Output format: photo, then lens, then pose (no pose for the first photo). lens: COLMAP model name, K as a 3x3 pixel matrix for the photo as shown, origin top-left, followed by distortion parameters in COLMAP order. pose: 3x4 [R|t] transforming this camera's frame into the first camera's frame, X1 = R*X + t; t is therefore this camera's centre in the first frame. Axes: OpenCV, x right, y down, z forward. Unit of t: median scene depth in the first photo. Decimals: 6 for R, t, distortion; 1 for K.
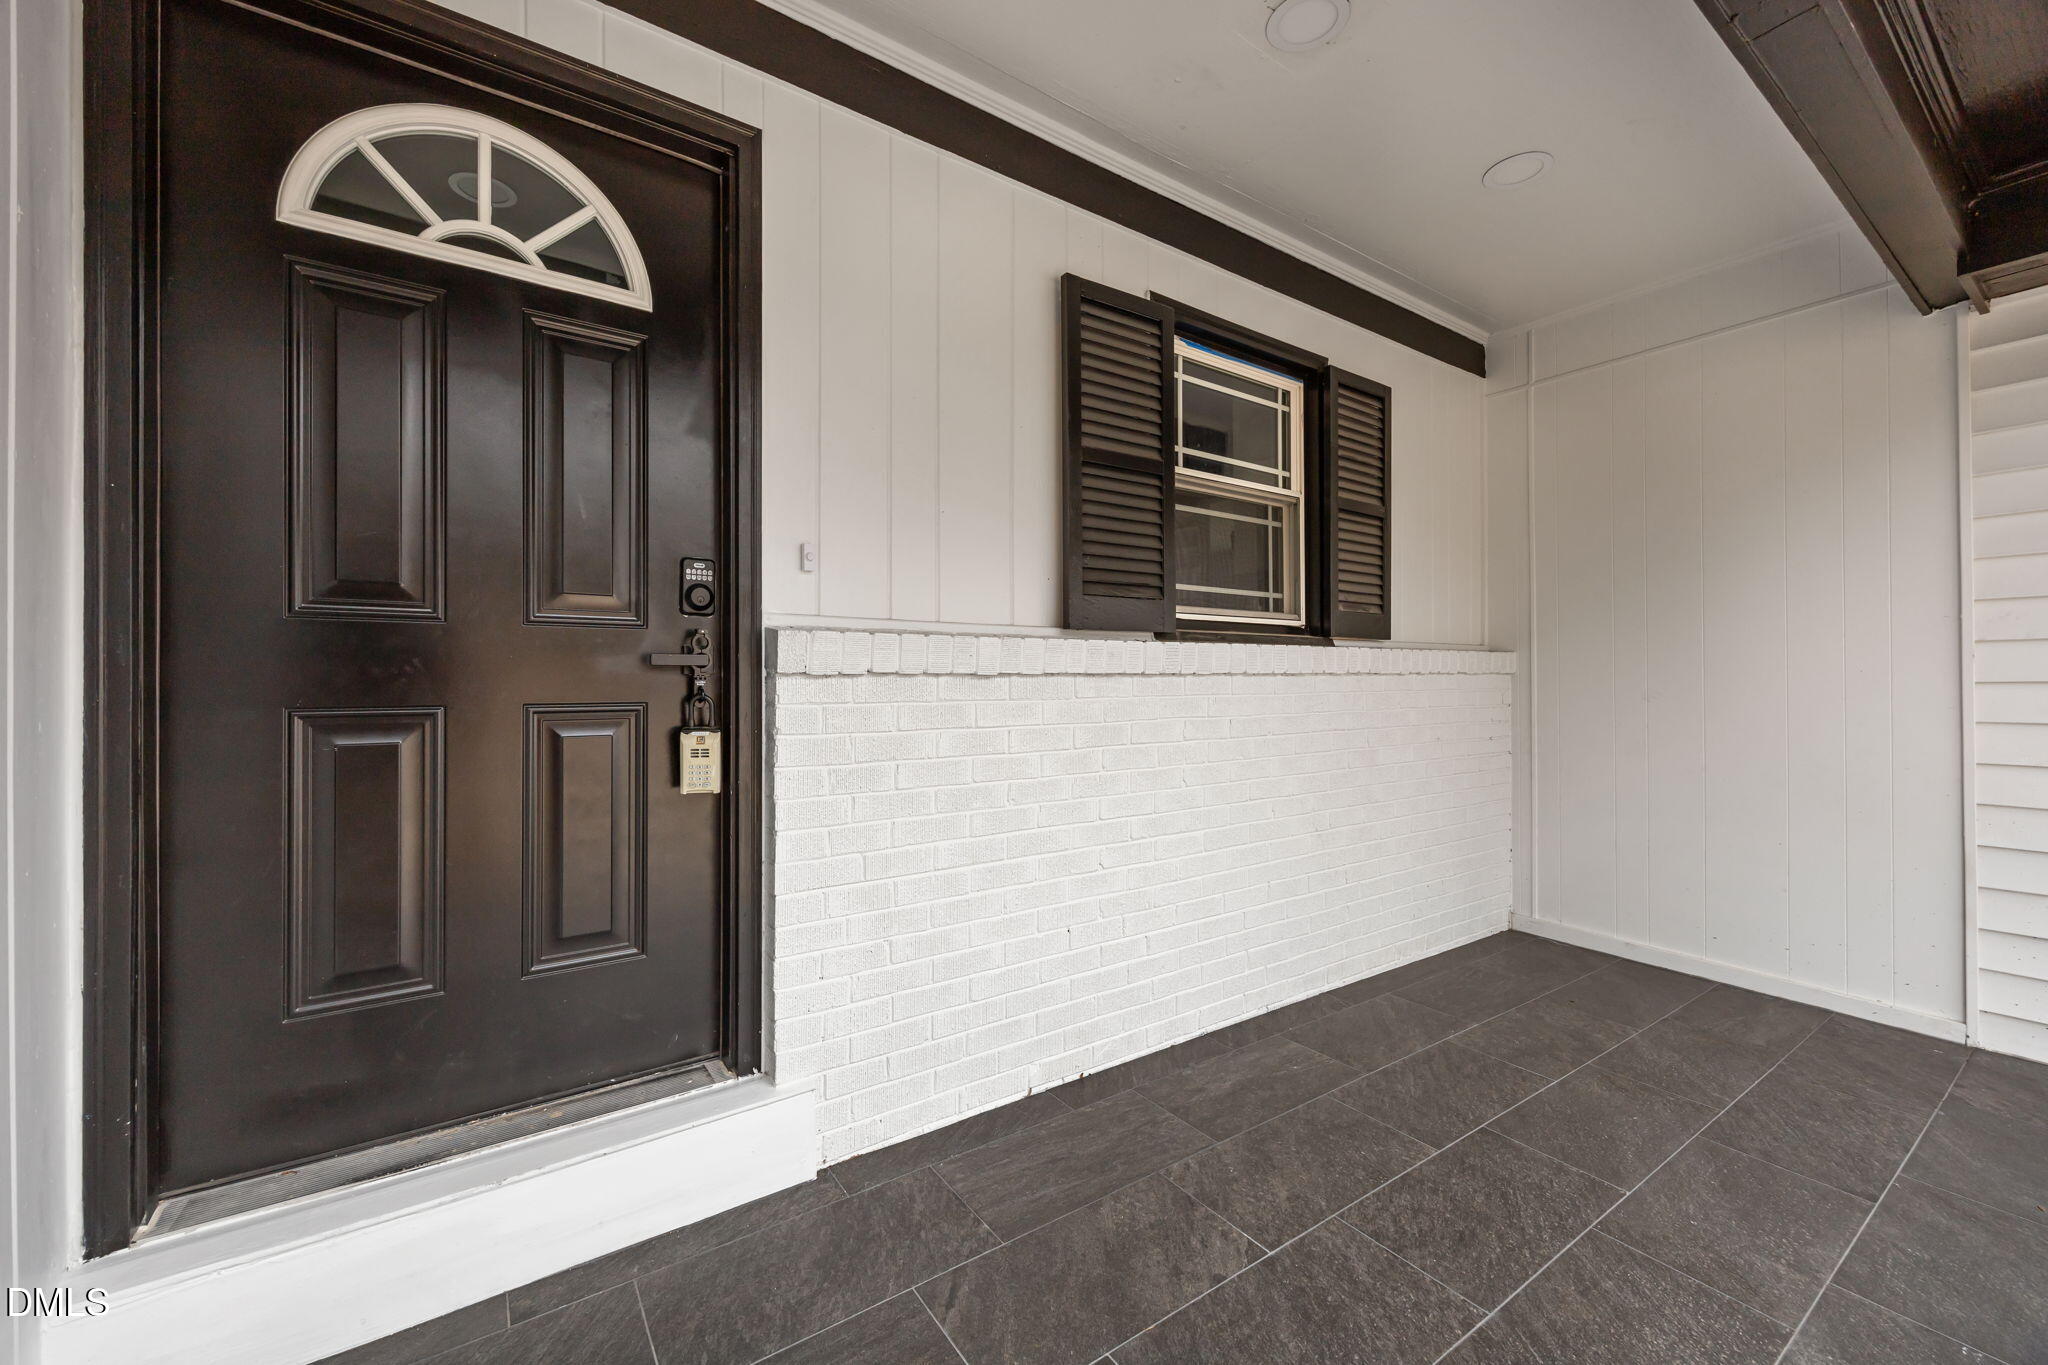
lens RADIAL K [[810.5, 0, 971.1], [0, 810.5, 680.2], [0, 0, 1]] dist [0.001871, -0.000411]
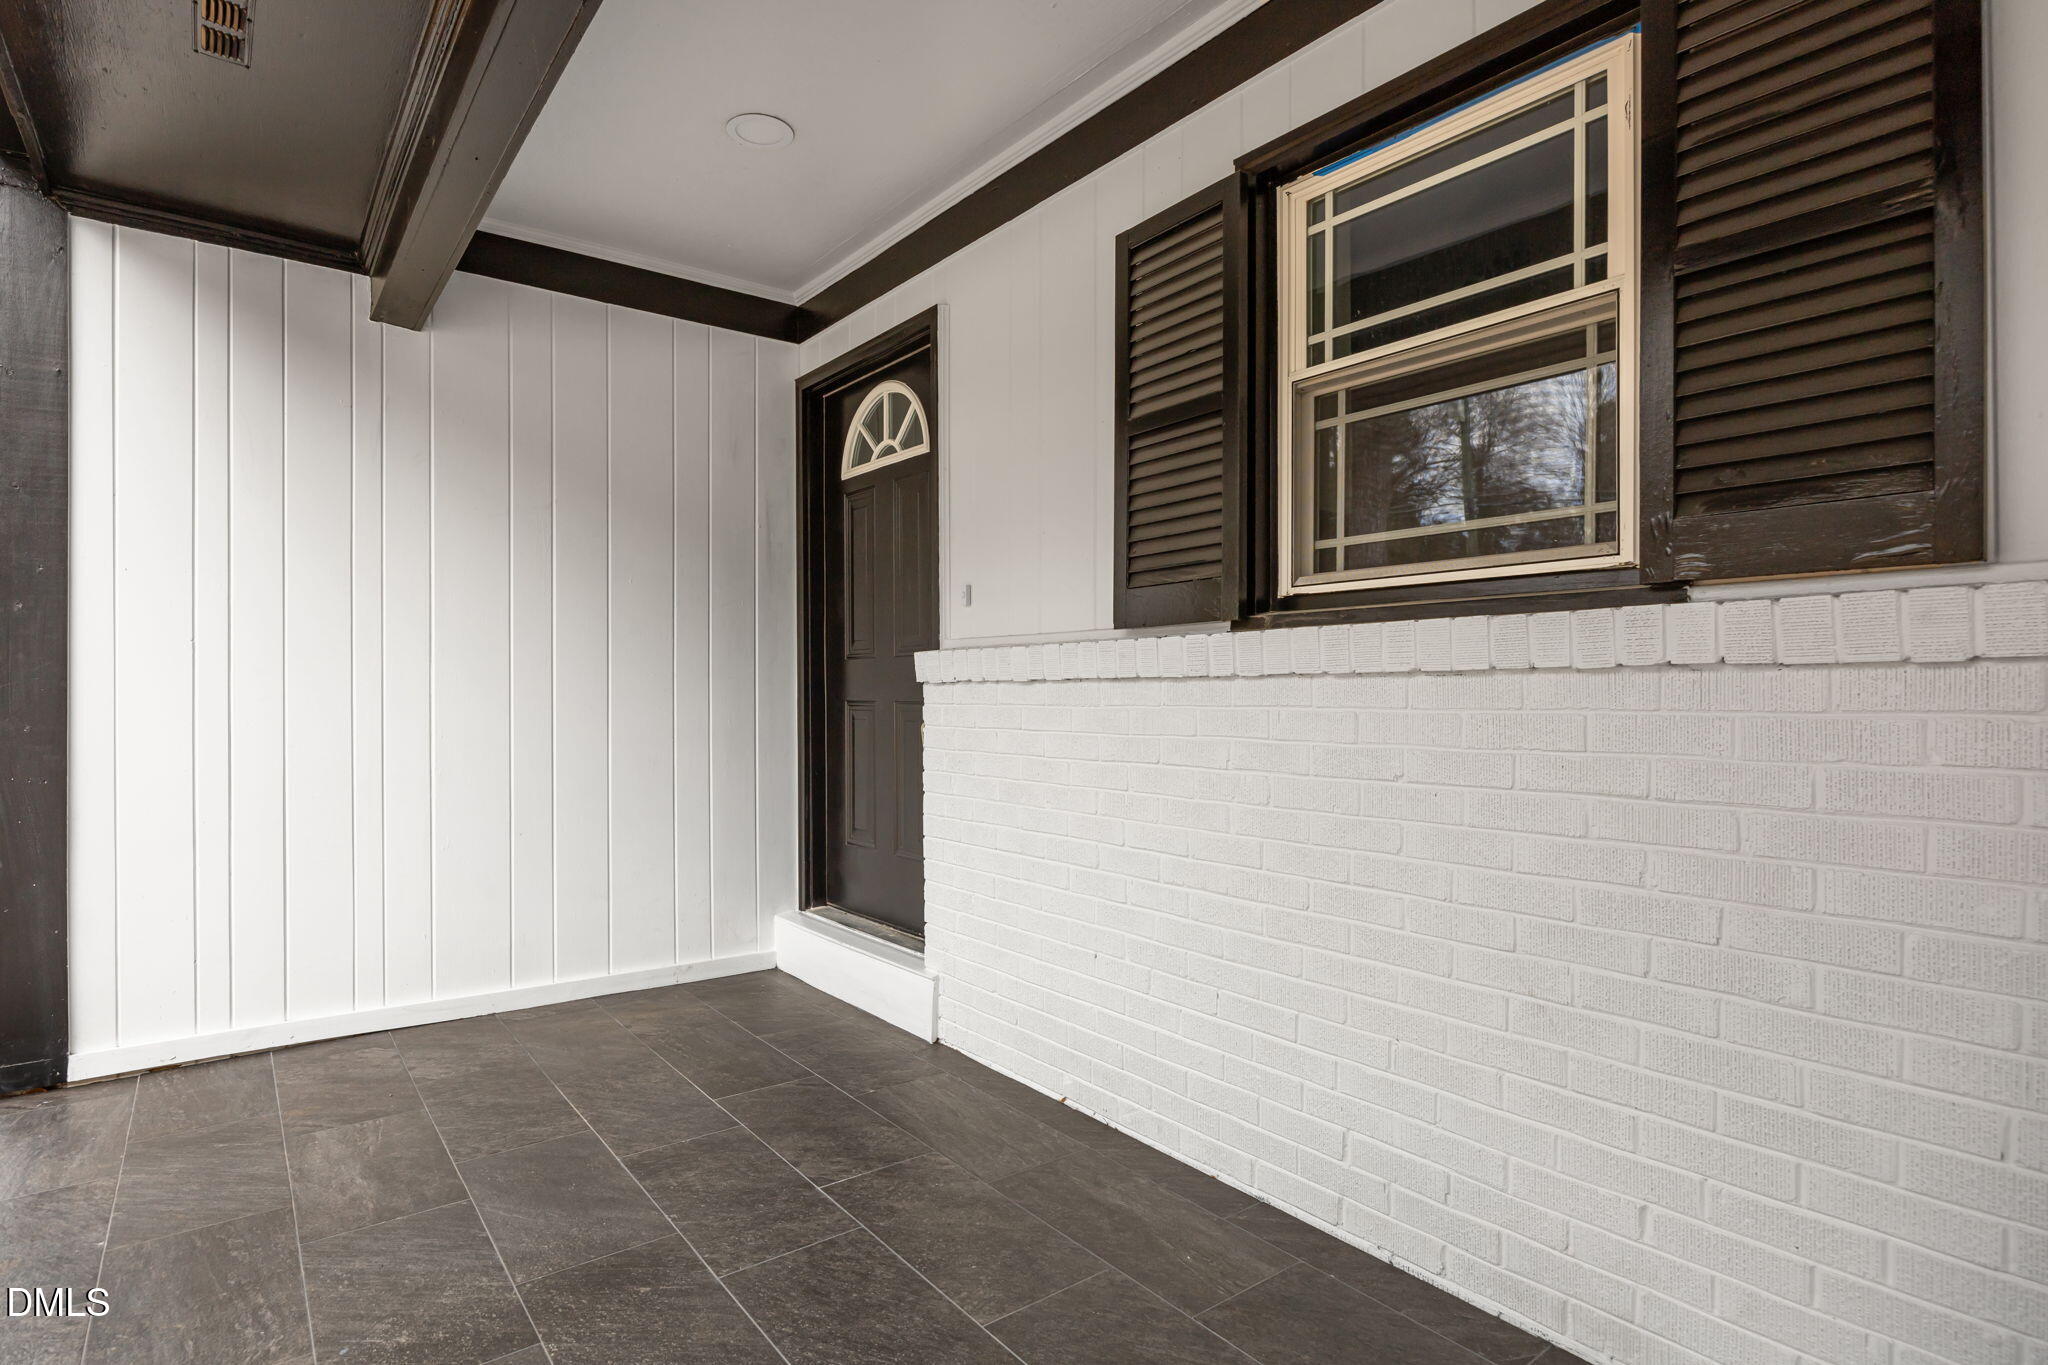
lens RADIAL K [[1016.1, 0, 1010.4], [0, 1016.1, 686.2], [0, 0, 1]] dist [-0.004541, 0.003264]
pose [[0.077658, -0.002023, -0.996978, 1.213886], [0.002215, 0.999996, -0.001856, 0.002156], [0.996978, -0.002064, 0.077662, 0.775696]]
